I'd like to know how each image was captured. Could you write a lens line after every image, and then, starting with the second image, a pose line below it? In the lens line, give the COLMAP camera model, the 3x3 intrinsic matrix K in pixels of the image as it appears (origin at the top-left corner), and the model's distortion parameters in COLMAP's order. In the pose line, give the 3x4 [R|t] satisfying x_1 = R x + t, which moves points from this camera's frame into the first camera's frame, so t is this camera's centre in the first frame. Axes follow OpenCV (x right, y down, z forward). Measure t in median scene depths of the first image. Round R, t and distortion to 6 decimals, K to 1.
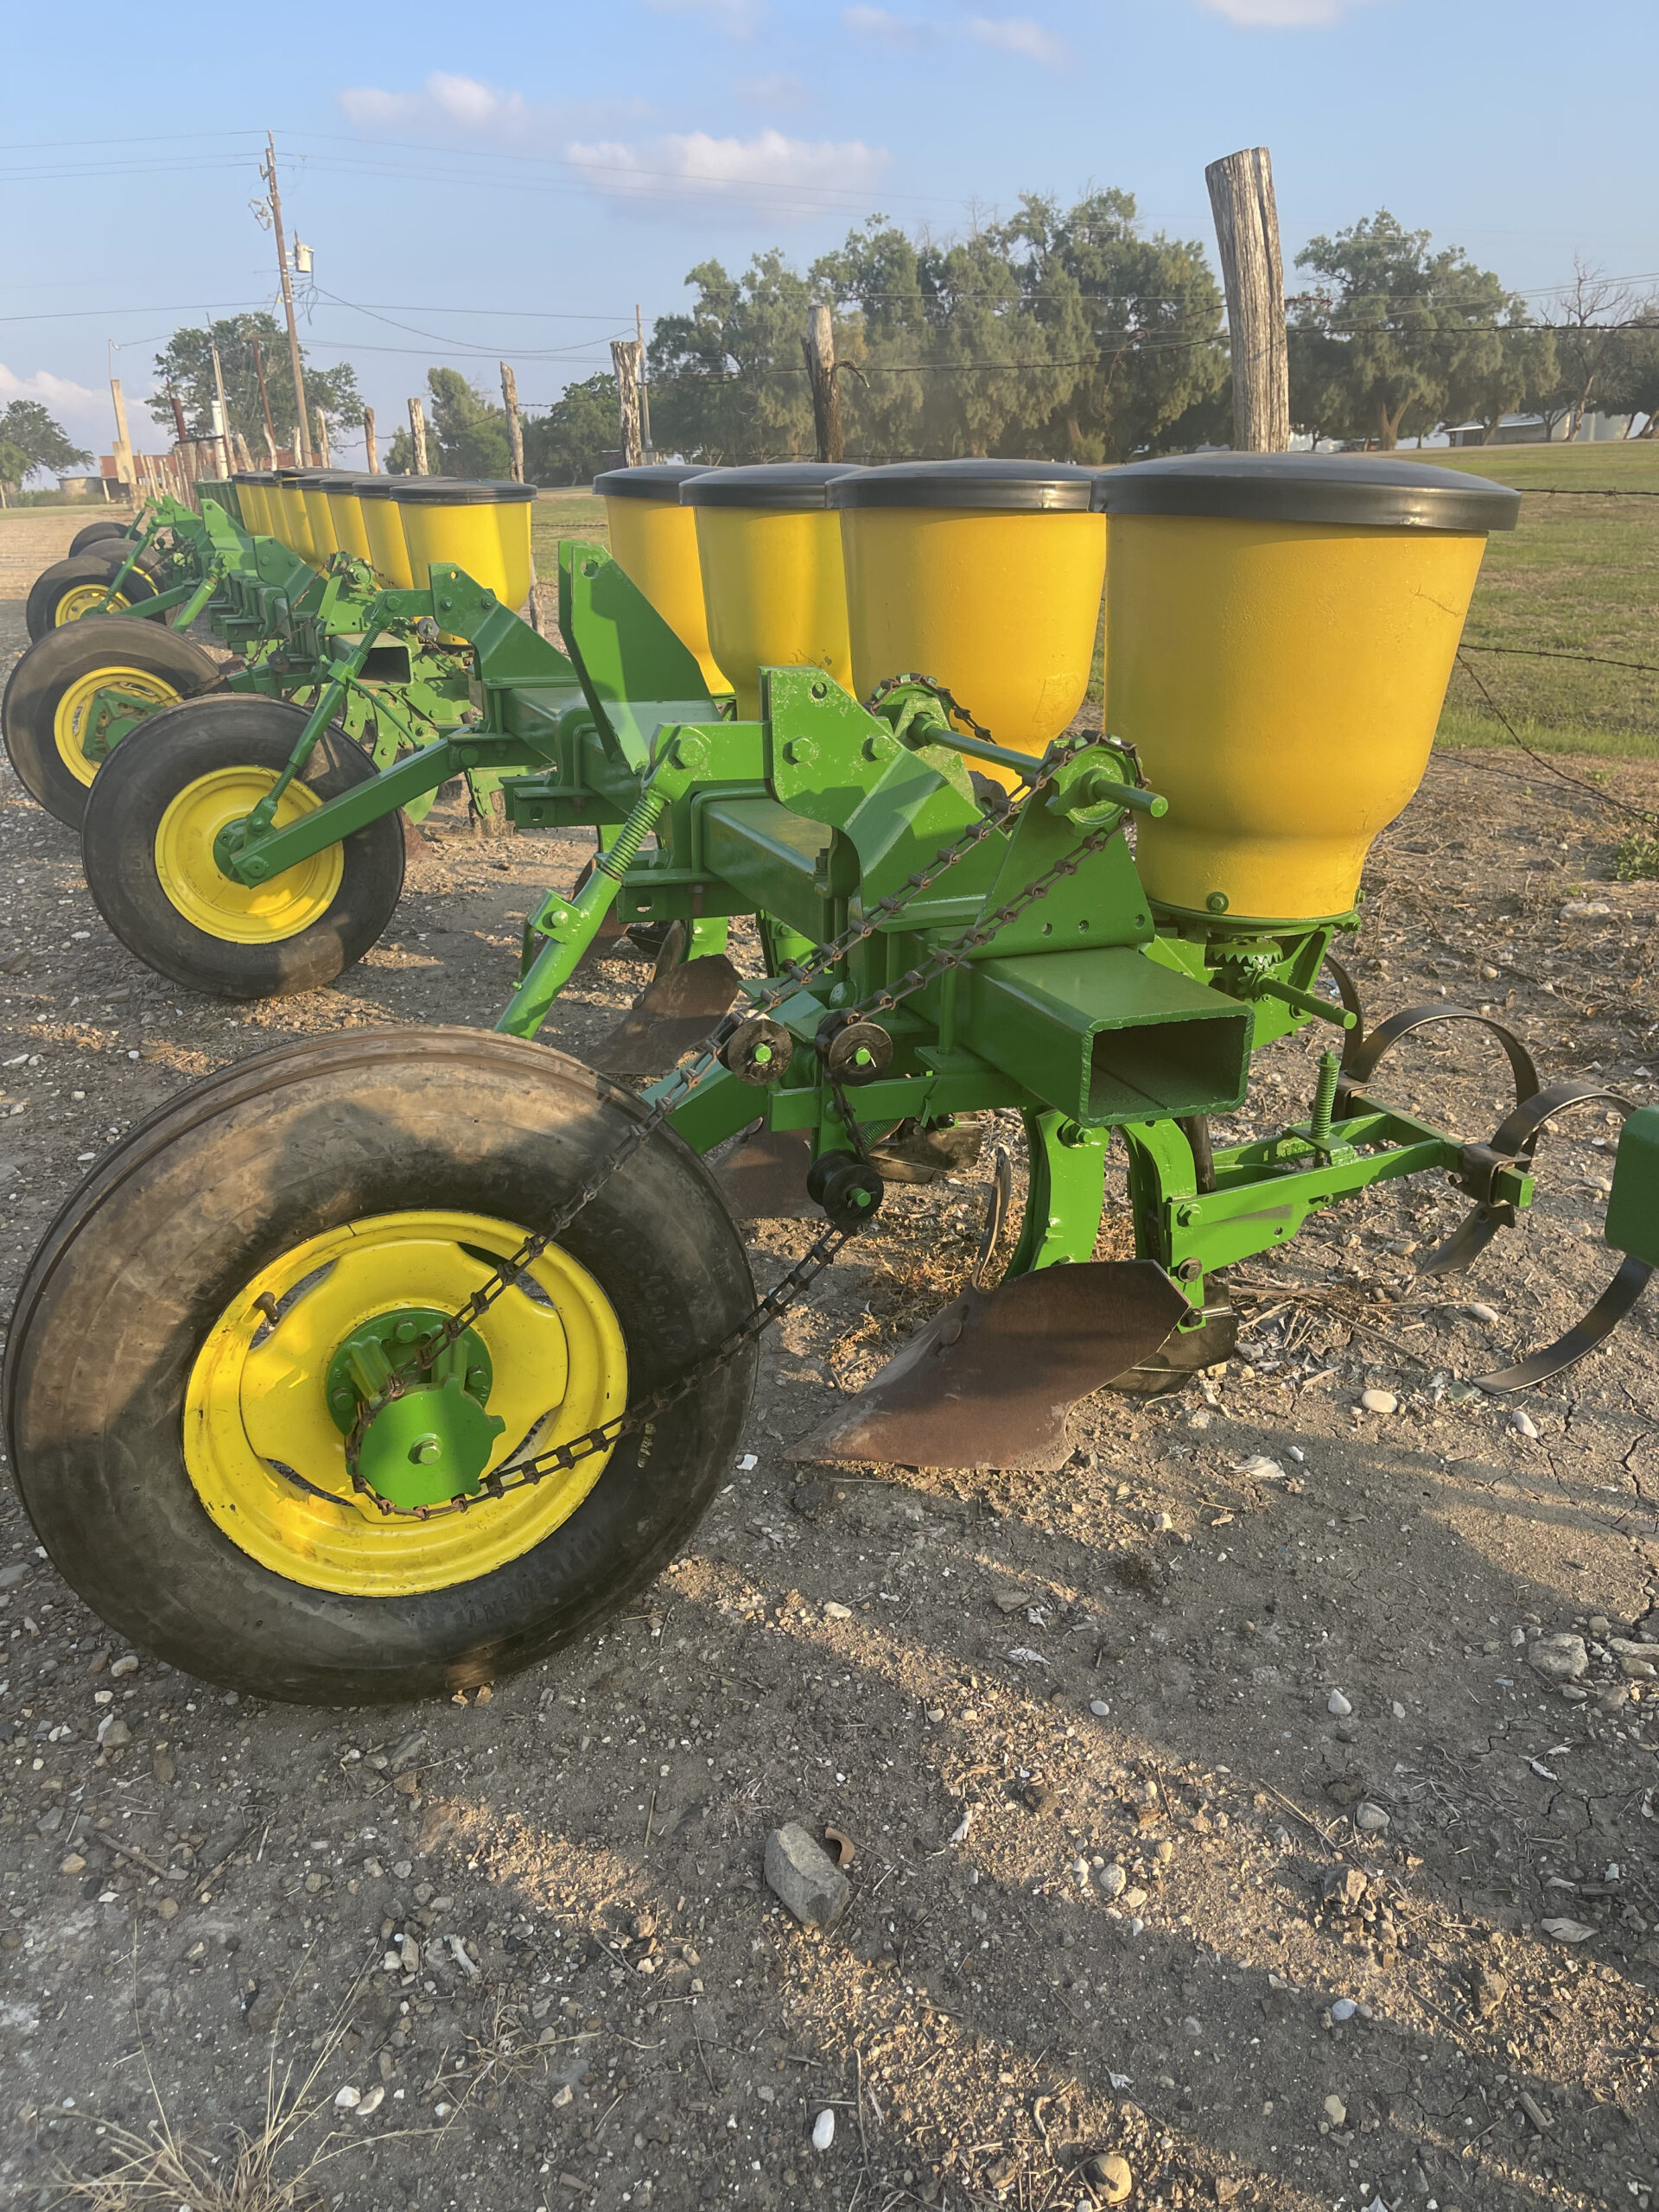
lens RADIAL K [[1717.1, 0, 831.3], [0, 1717.1, 1085.4], [0, 0, 1]] dist [0.072745, -0.105630]
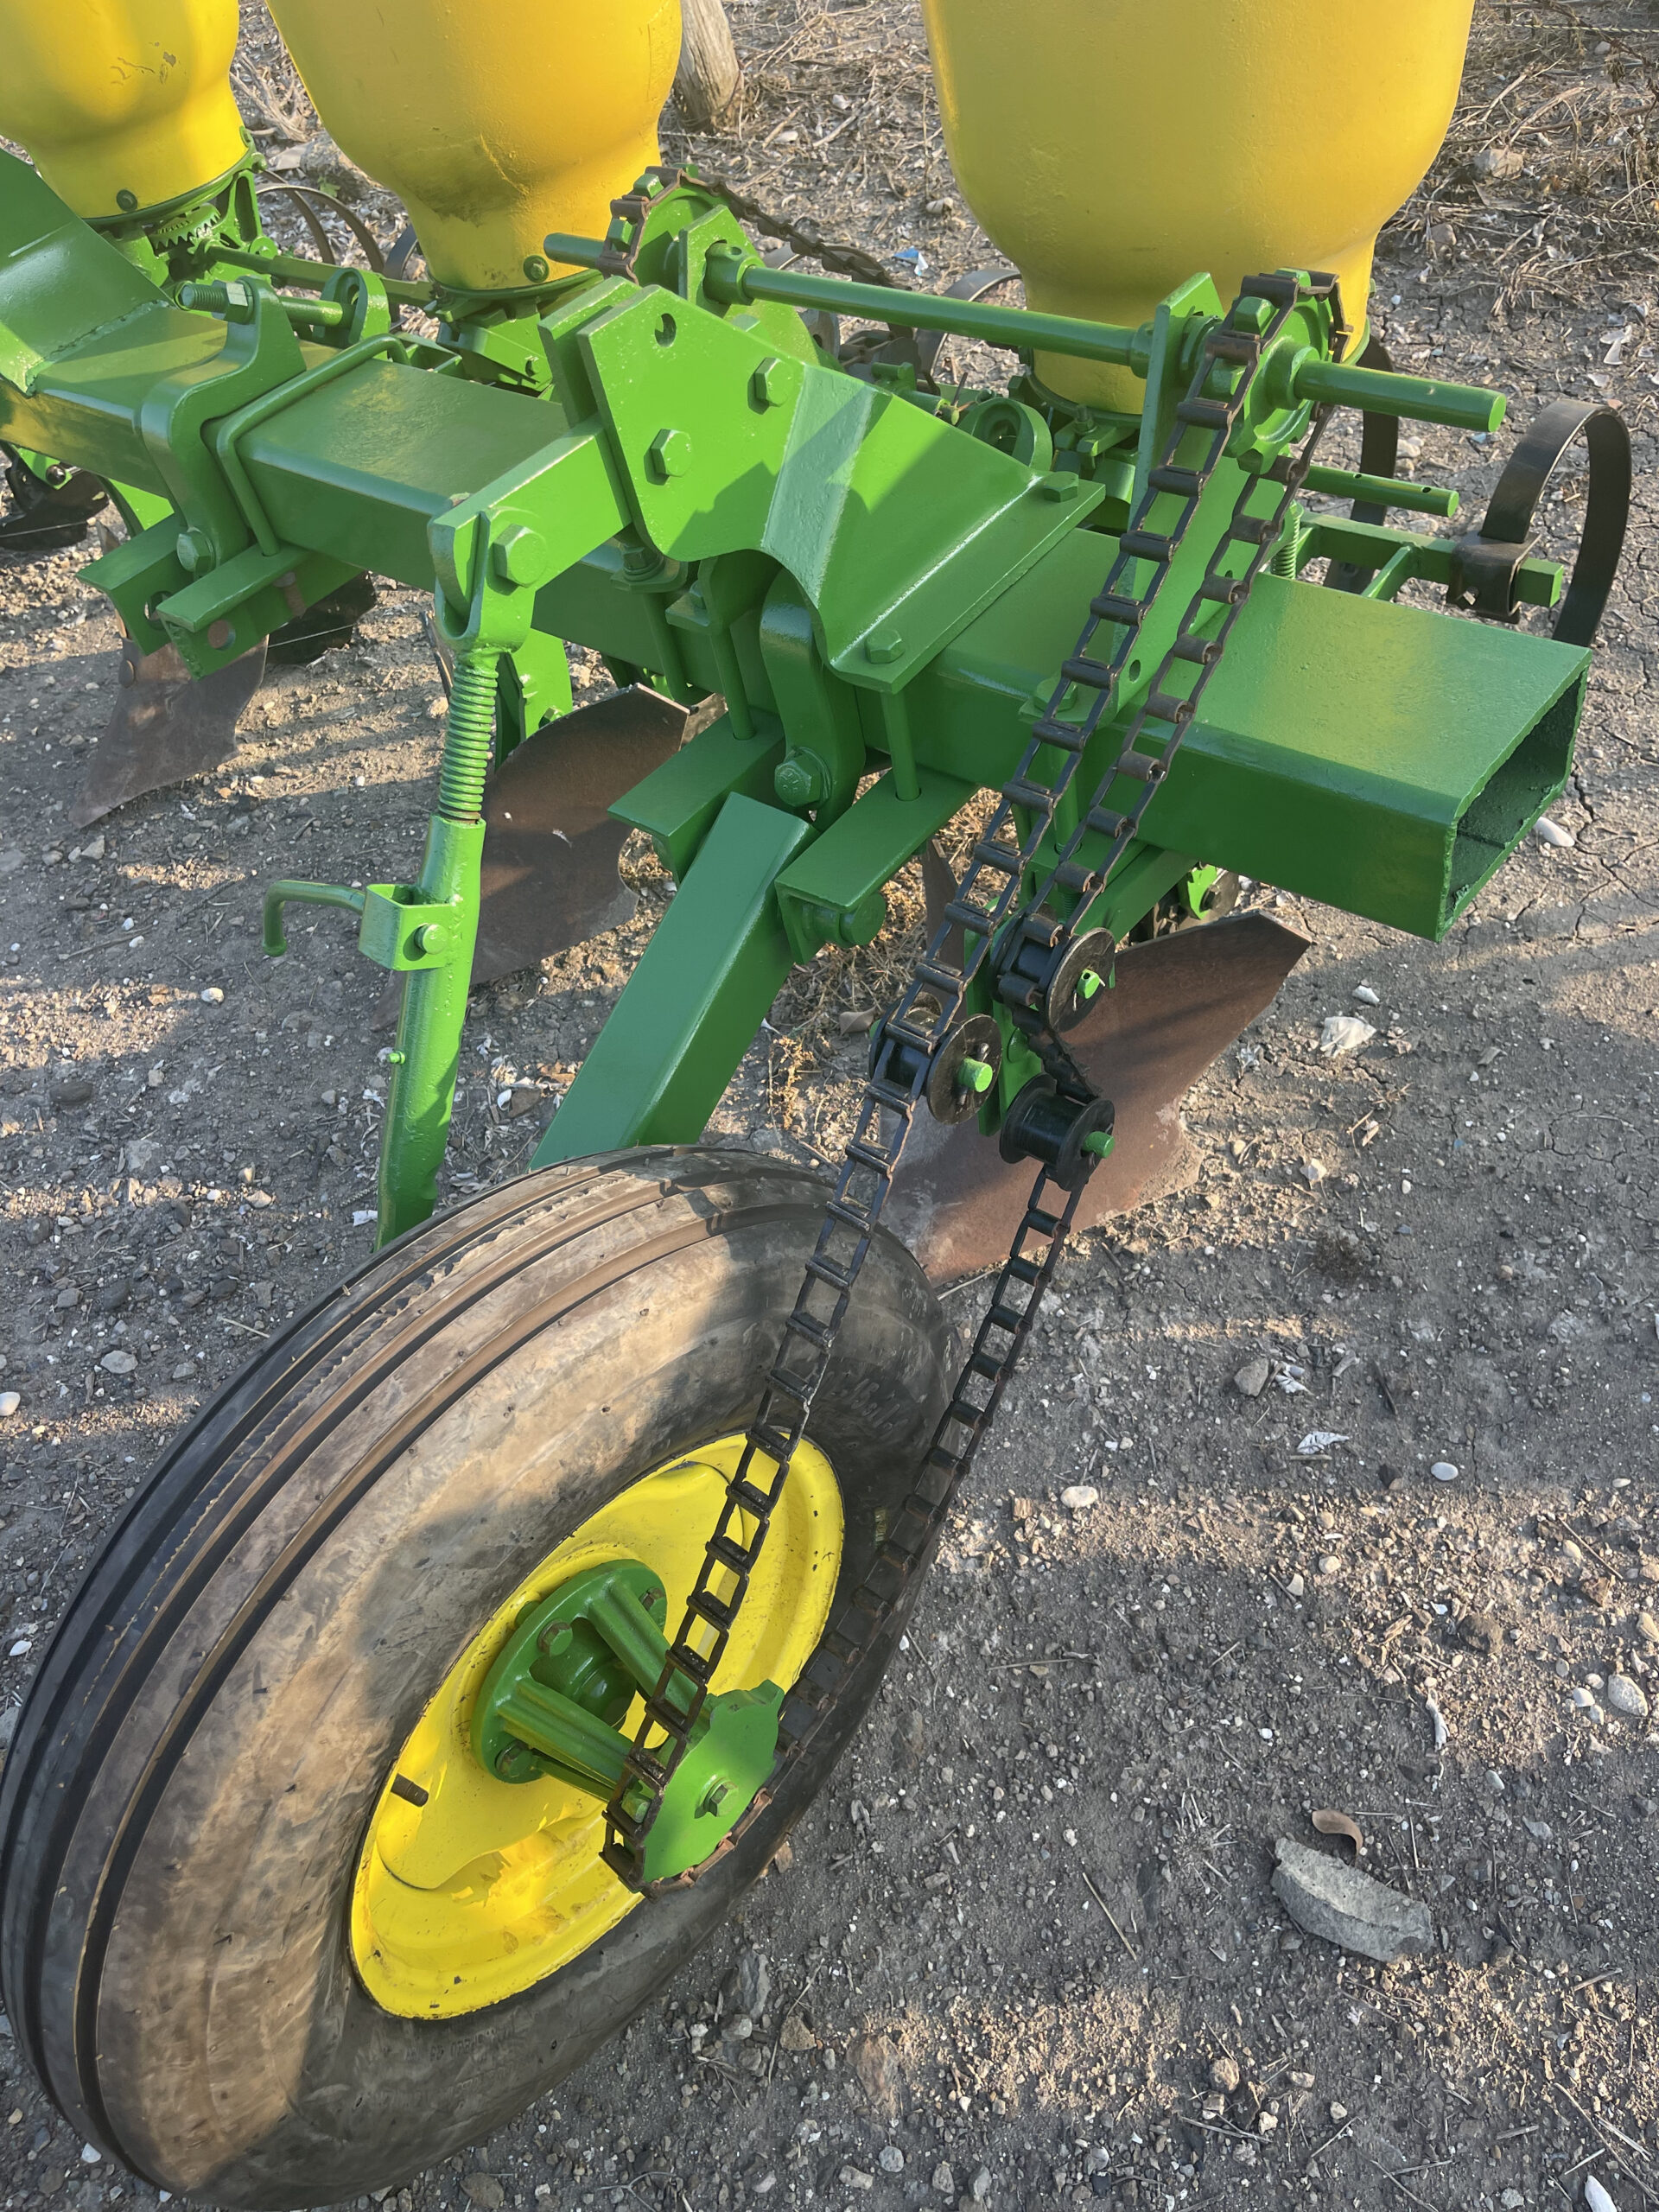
lens RADIAL K [[1717.1, 0, 824.0], [0, 1717.1, 1114.6], [0, 0, 1]] dist [0.072745, -0.105630]
pose [[0.858487, -0.469945, 0.205311, -0.203628], [0.333630, 0.815830, 0.472349, -0.291159], [-0.389476, -0.337007, 0.857166, 0.482487]]
